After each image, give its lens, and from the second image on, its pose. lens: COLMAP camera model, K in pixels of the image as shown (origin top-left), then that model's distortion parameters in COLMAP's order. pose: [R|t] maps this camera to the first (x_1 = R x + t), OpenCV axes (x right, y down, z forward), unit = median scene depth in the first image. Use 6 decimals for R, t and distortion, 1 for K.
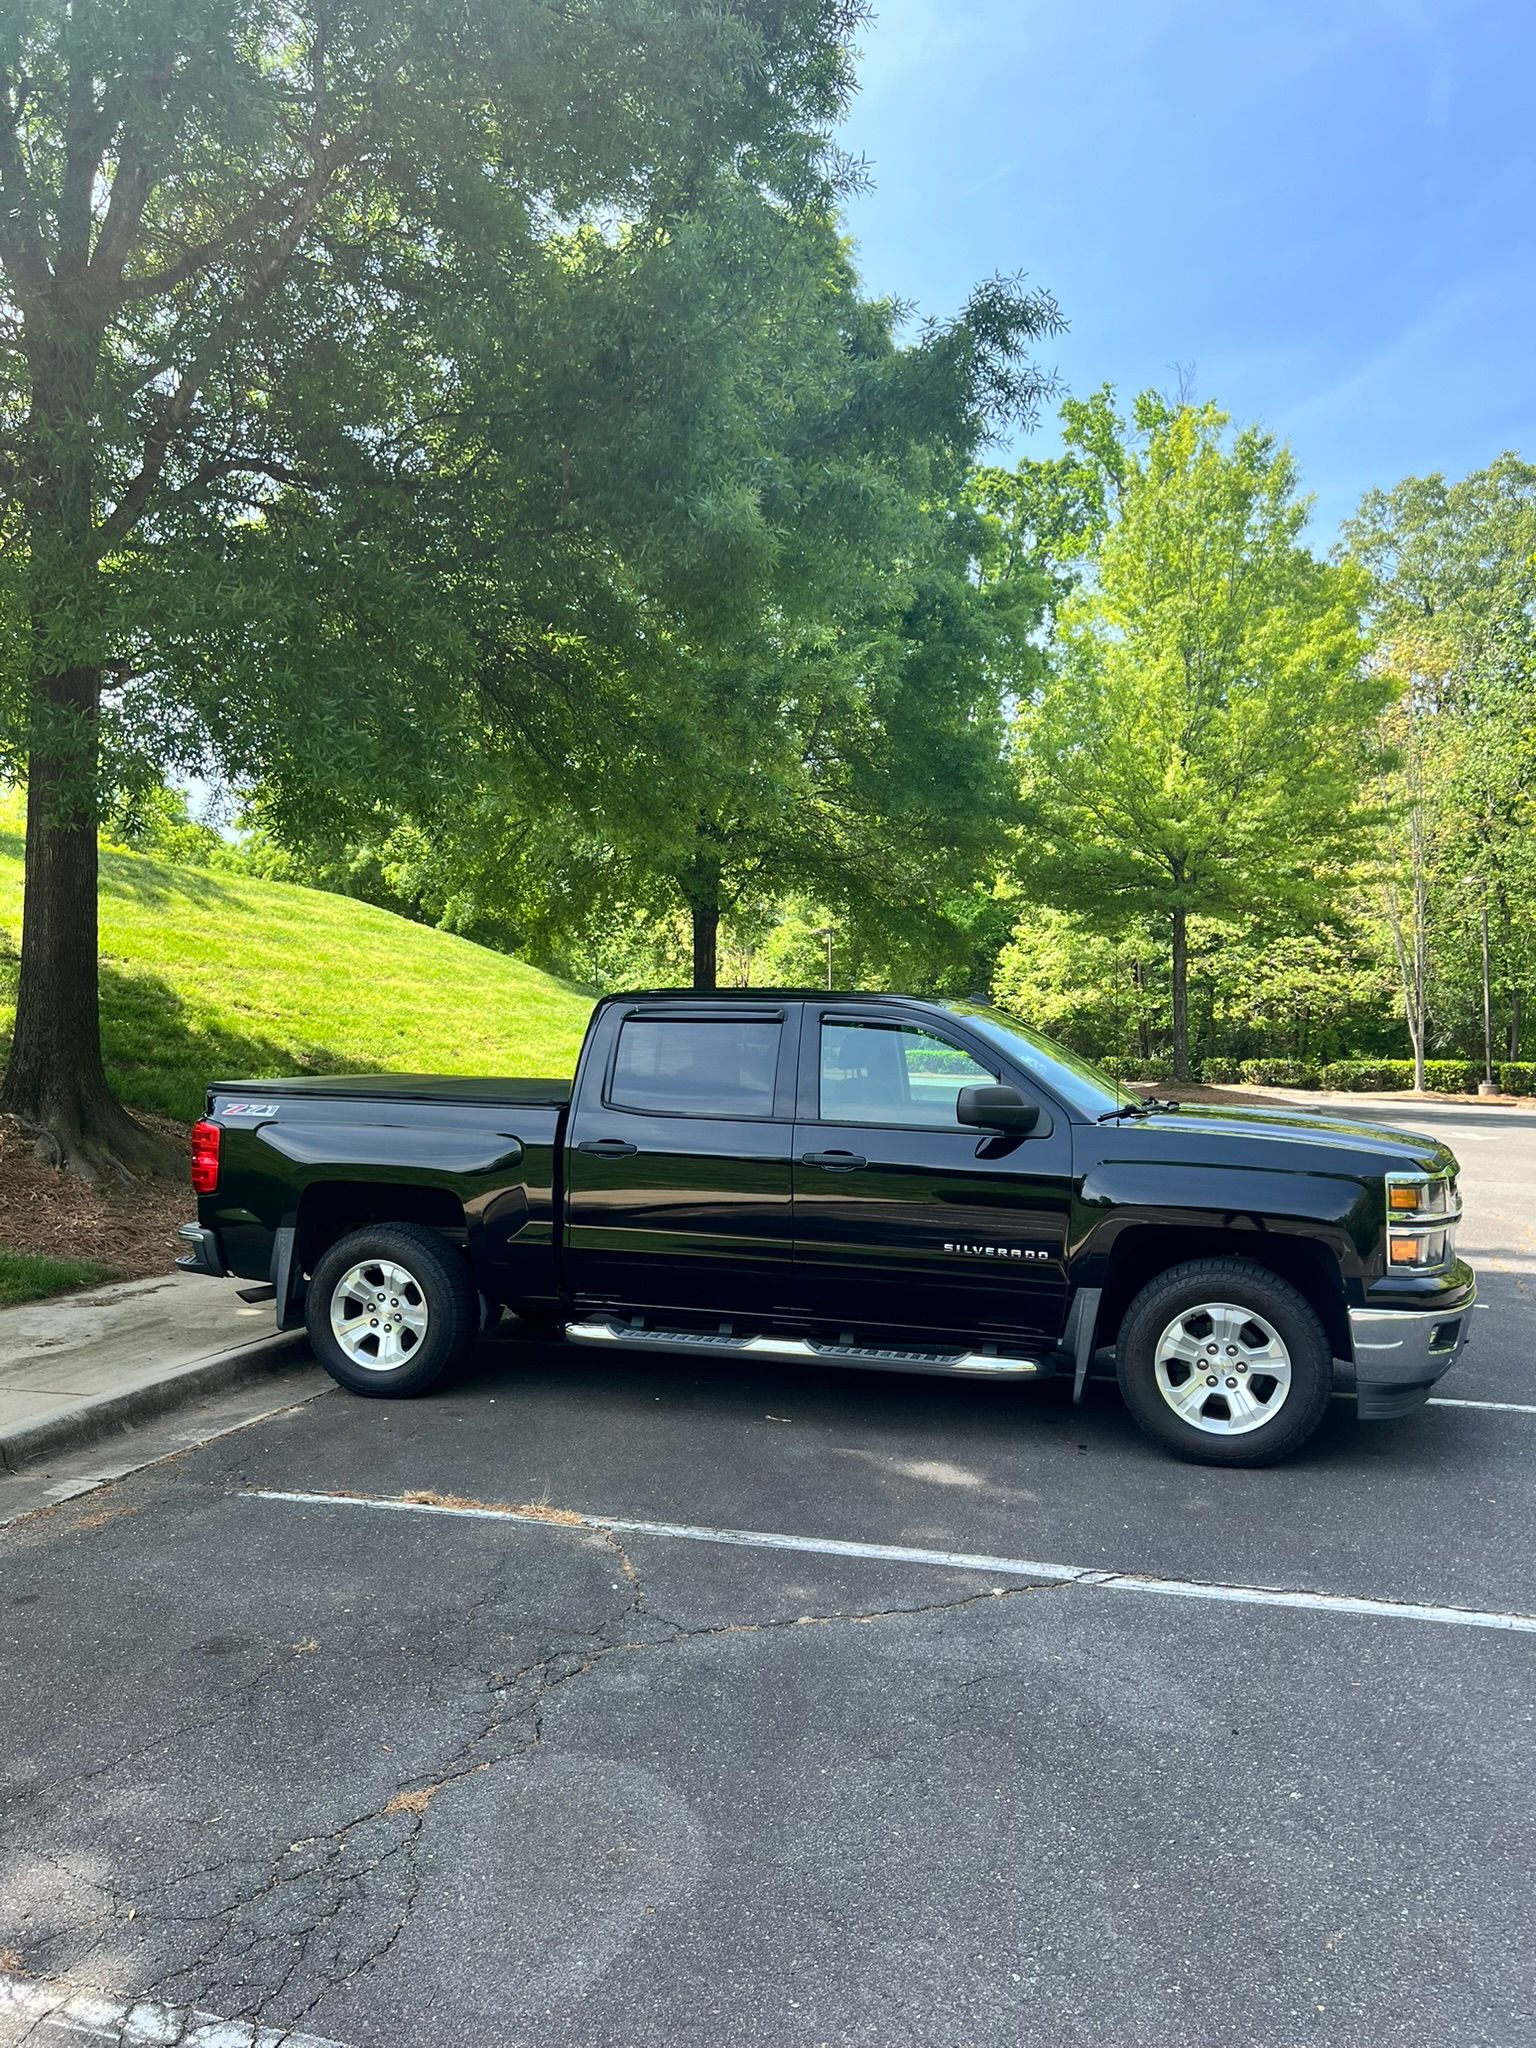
lens RADIAL K [[1528.2, 0, 761.4], [0, 1528.2, 1009.6], [0, 0, 1]] dist [0.056870, -0.057793]
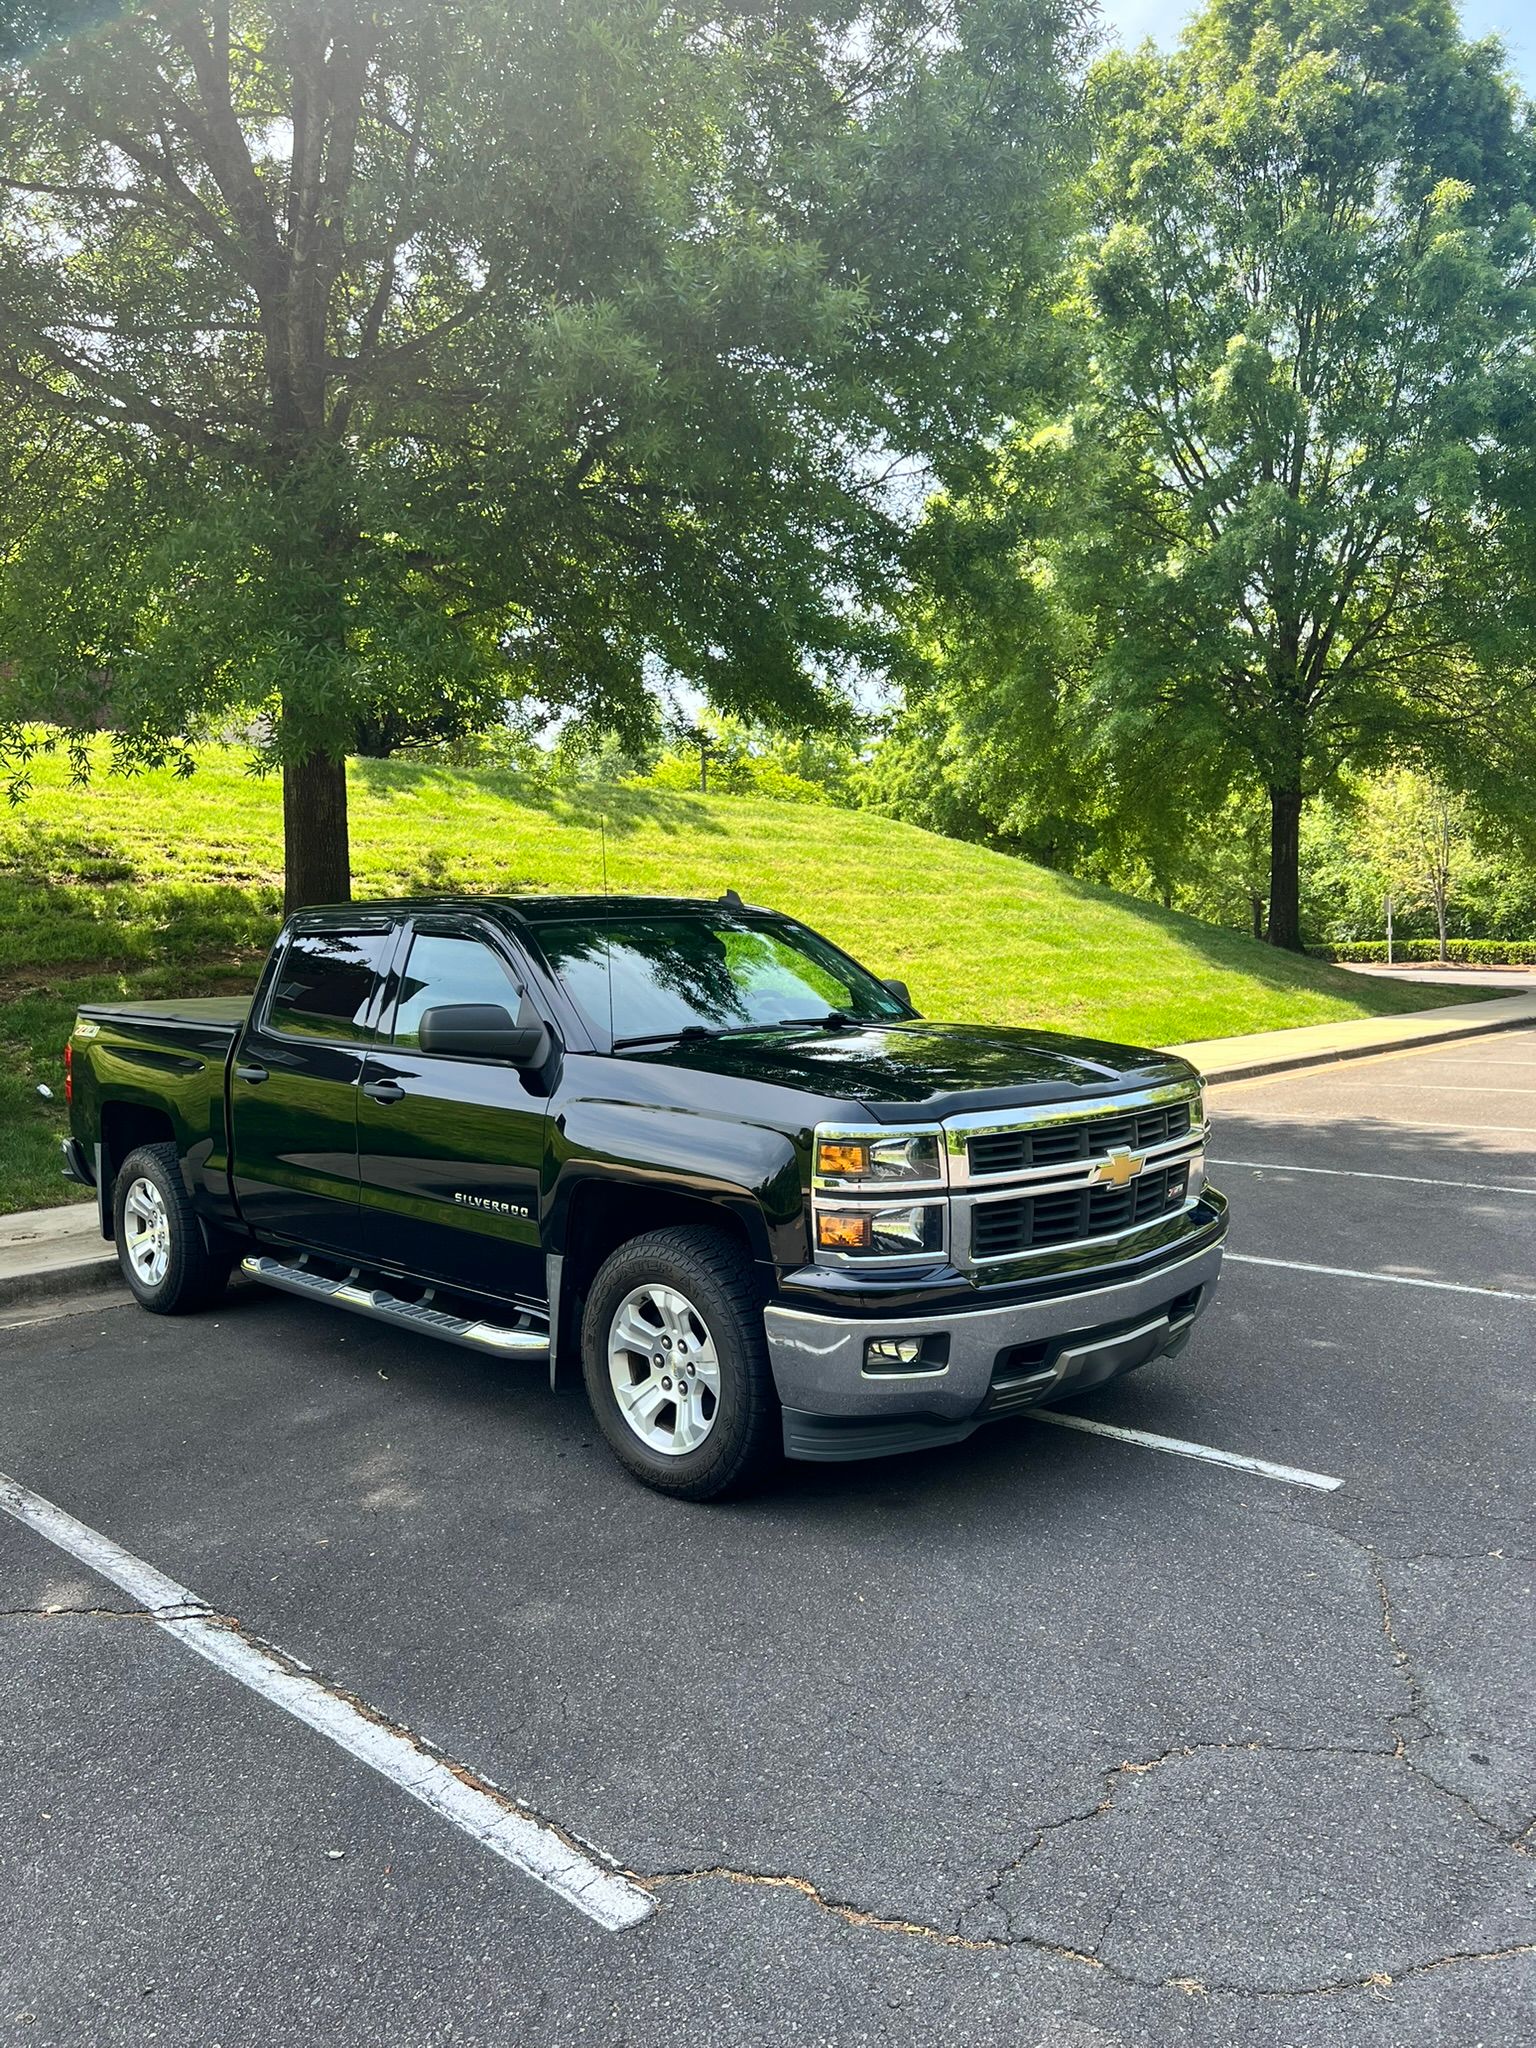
lens RADIAL K [[1528.2, 0, 770.0], [0, 1528.2, 976.5], [0, 0, 1]] dist [0.056870, -0.057793]
pose [[0.877693, -0.017028, -0.478921, 0.712747], [0.040943, 0.998379, 0.039538, 0.007519], [0.477471, -0.054310, 0.876967, 0.353696]]
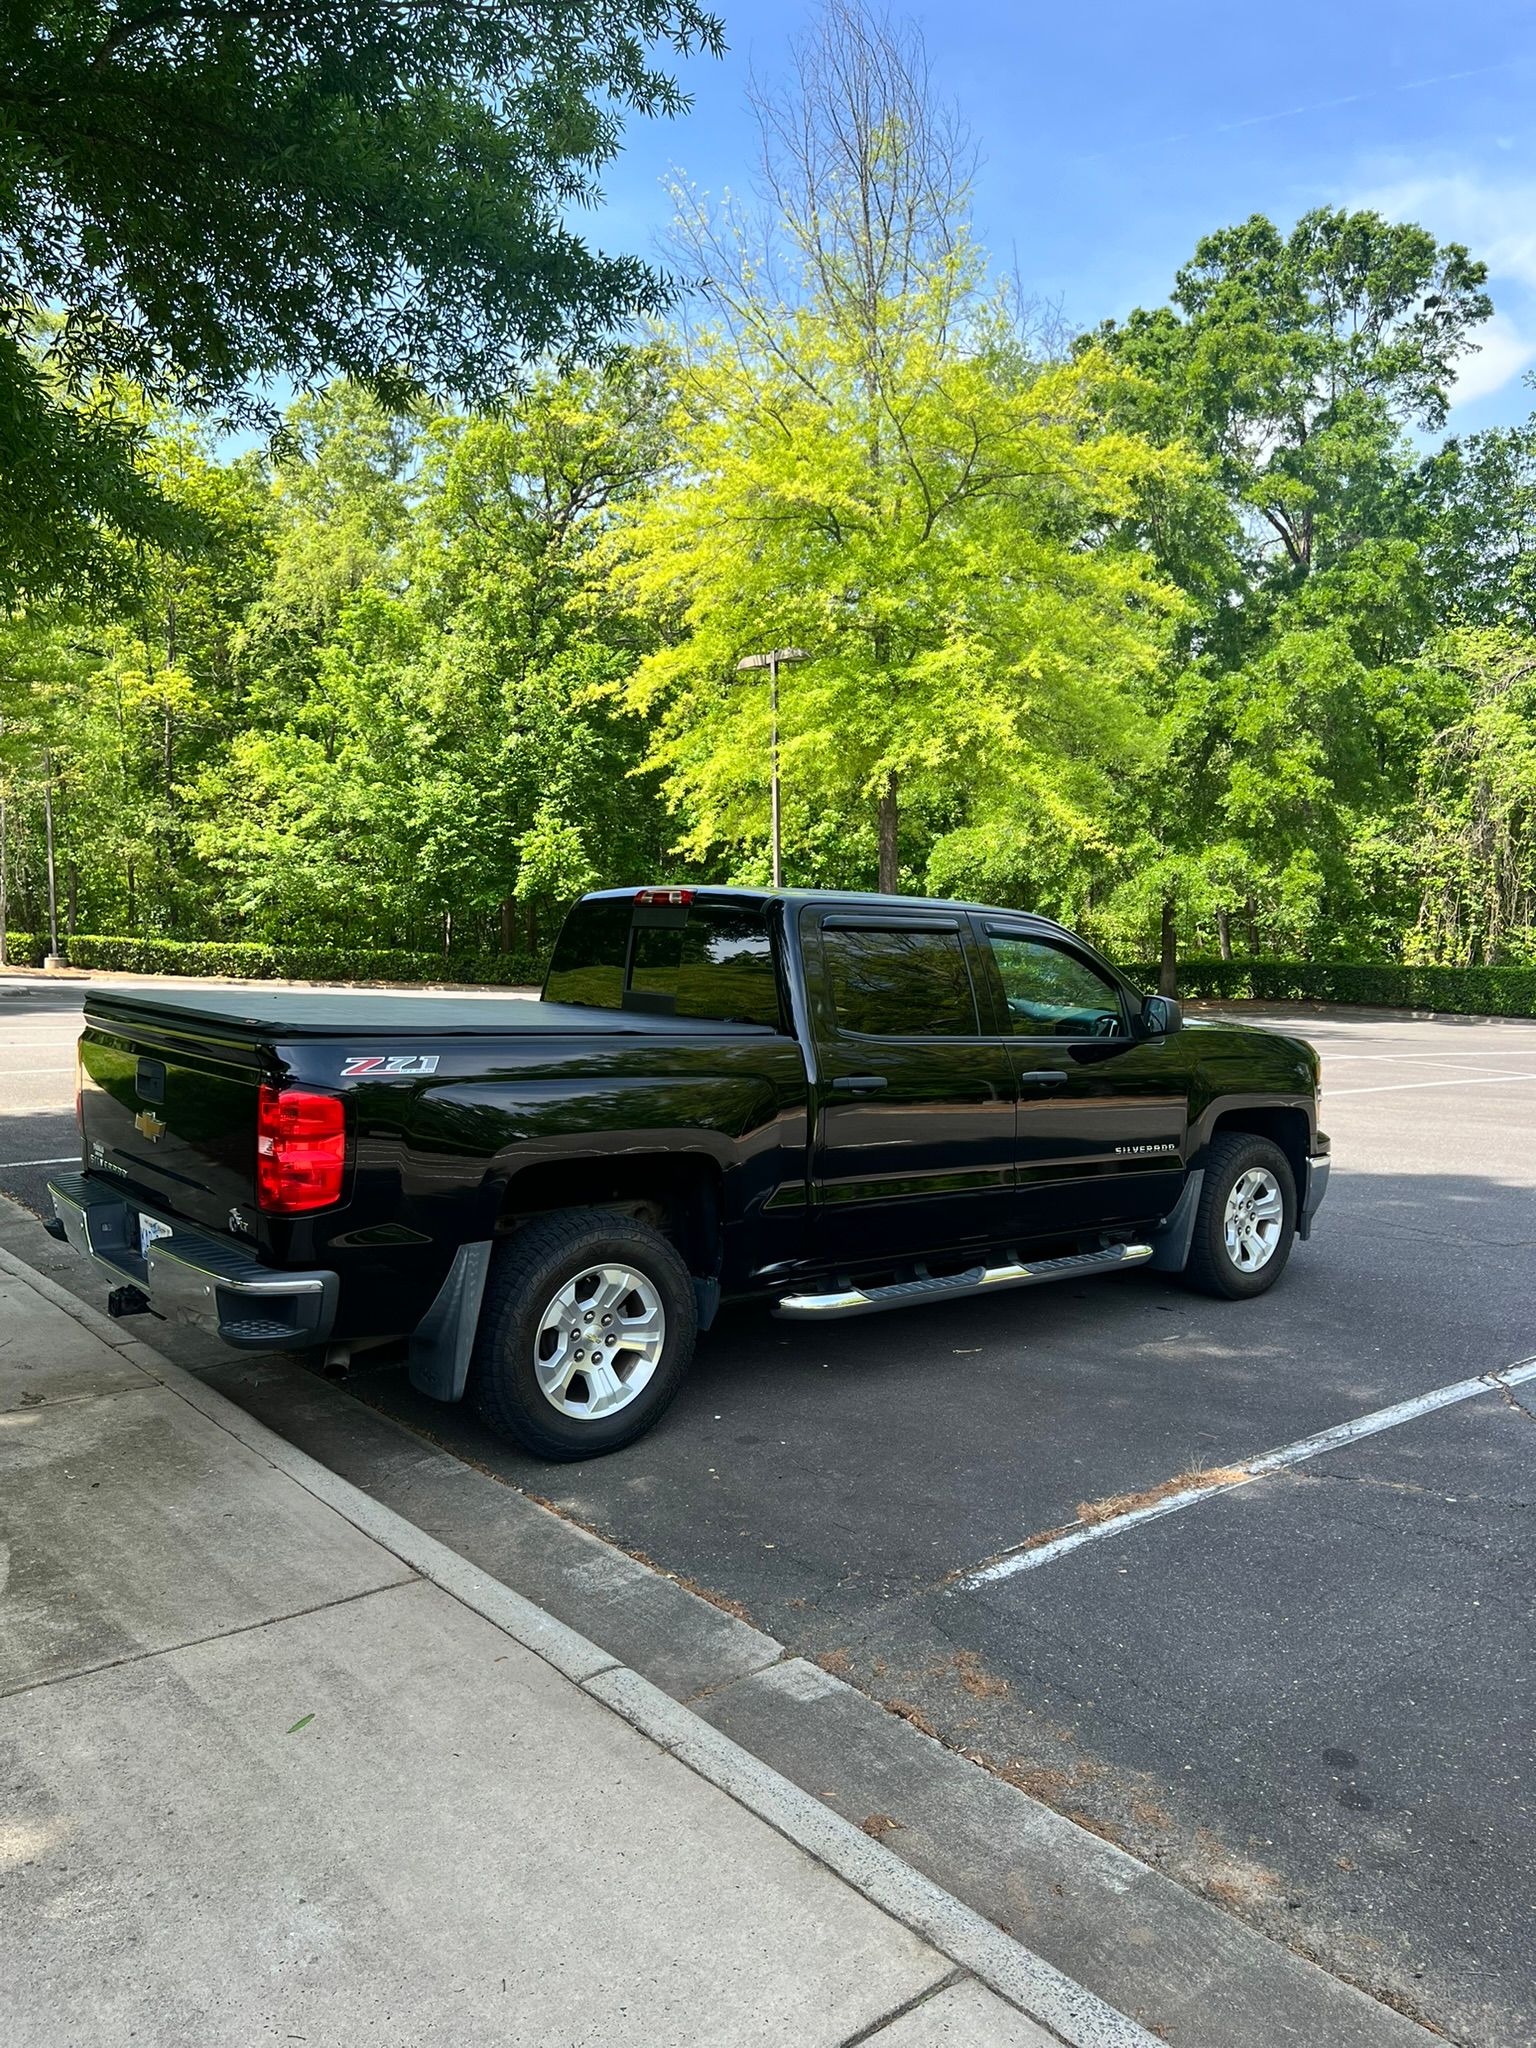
lens RADIAL K [[1528.2, 0, 773.9], [0, 1528.2, 1019.5], [0, 0, 1]] dist [0.056870, -0.057793]
pose [[0.531322, -0.041082, 0.846173, -0.938289], [-0.037681, 0.996689, 0.072049, -0.003455], [-0.846332, -0.070166, 0.528015, 0.671341]]
